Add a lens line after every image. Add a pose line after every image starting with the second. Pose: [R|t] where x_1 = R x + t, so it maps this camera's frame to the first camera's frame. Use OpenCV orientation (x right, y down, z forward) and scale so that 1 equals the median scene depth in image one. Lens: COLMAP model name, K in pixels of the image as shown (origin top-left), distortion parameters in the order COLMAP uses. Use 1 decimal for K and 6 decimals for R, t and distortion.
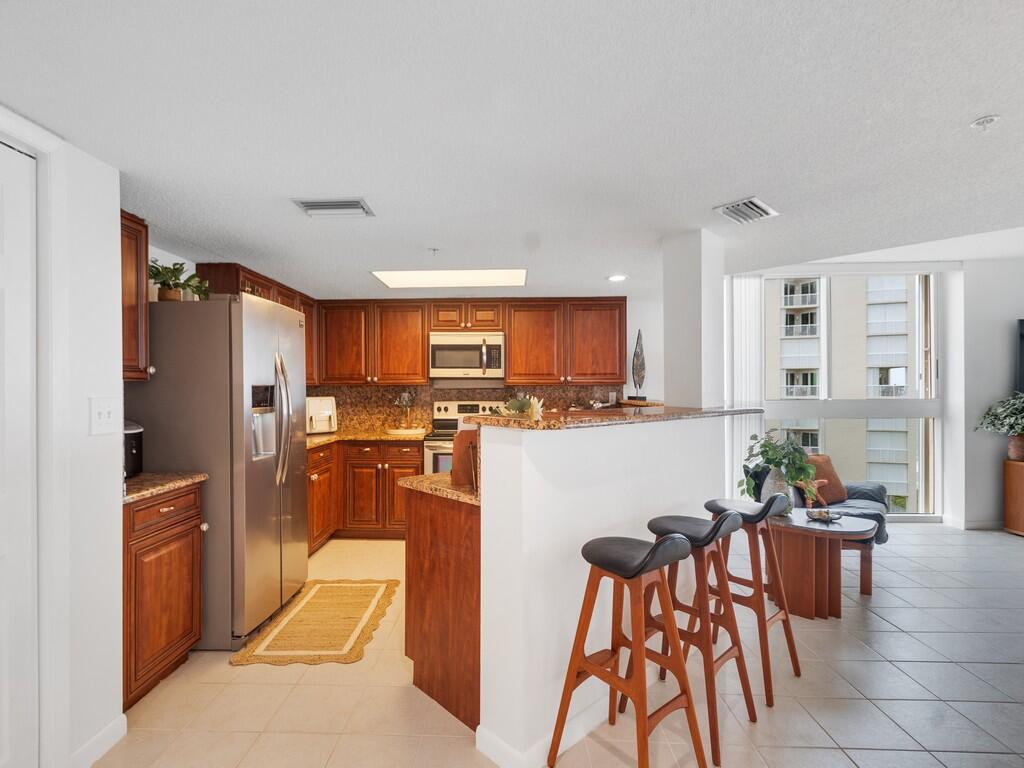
lens RADIAL K [[505.8, 0, 485.6], [0, 505.8, 389.3], [0, 0, 1]] dist [-0.000069, -0.000281]
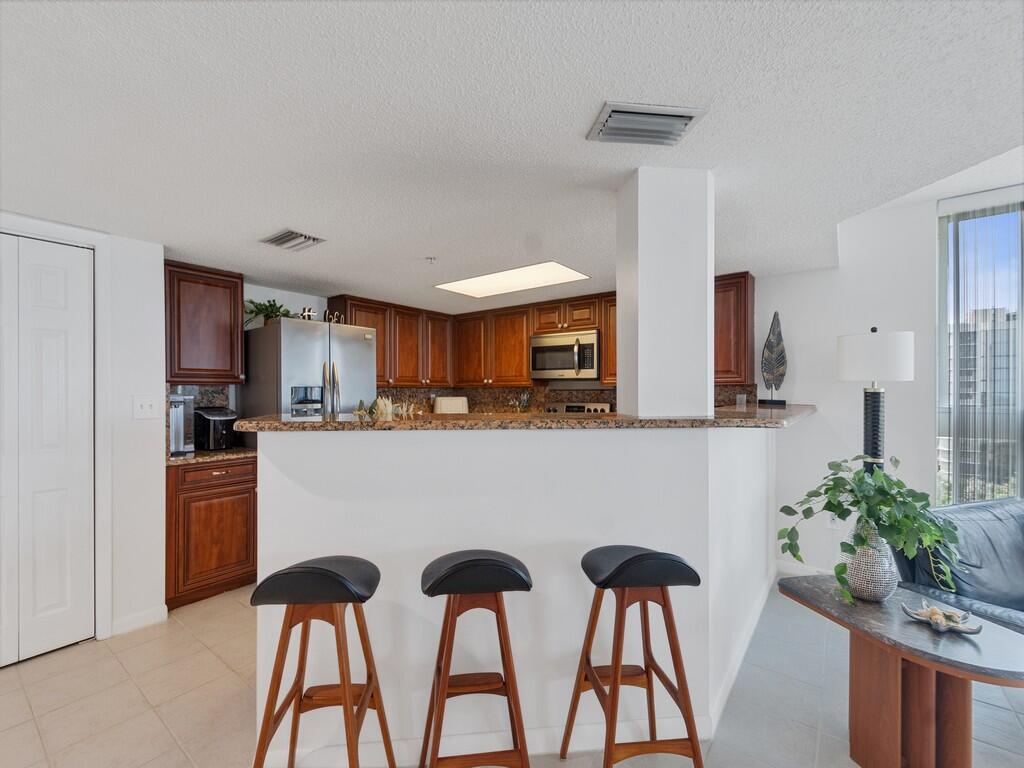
lens RADIAL K [[443.7, 0, 489.2], [0, 443.7, 393.2], [0, 0, 1]] dist [0.005576, 0.000017]
pose [[0.806534, 0.004198, -0.591173, 0.361151], [-0.000882, 0.999982, 0.005898, 0.000392], [0.591187, -0.004235, 0.806523, 0.212686]]
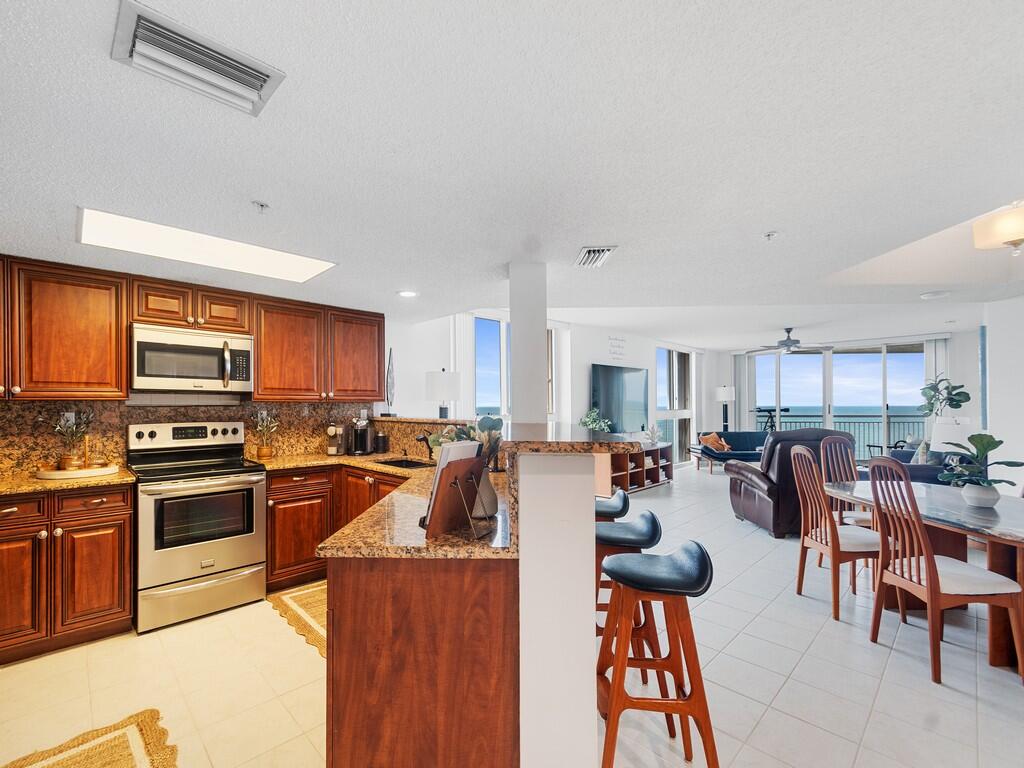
lens RADIAL K [[450.4, 0, 490.0], [0, 450.4, 405.8], [0, 0, 1]] dist [0.024629, -0.012160]
pose [[0.694965, 0.001283, 0.719043, -0.218812], [0.000563, 0.999997, -0.002329, 0.000472], [-0.719044, 0.002024, 0.694962, 0.227598]]
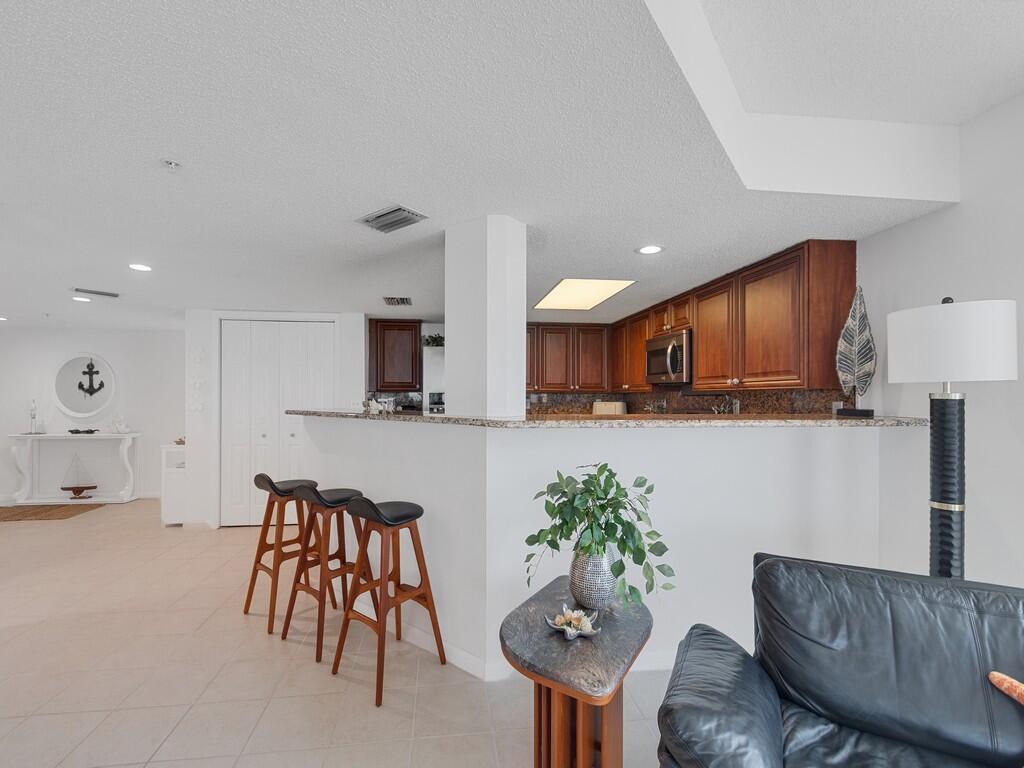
lens RADIAL K [[448.9, 0, 493.8], [0, 448.9, 397.4], [0, 0, 1]] dist [-0.001269, -0.000820]
pose [[0.160343, 0.006009, -0.987043, 0.733472], [-0.002032, 0.999981, 0.005757, -0.001310], [0.987059, 0.001083, 0.160352, 0.550803]]
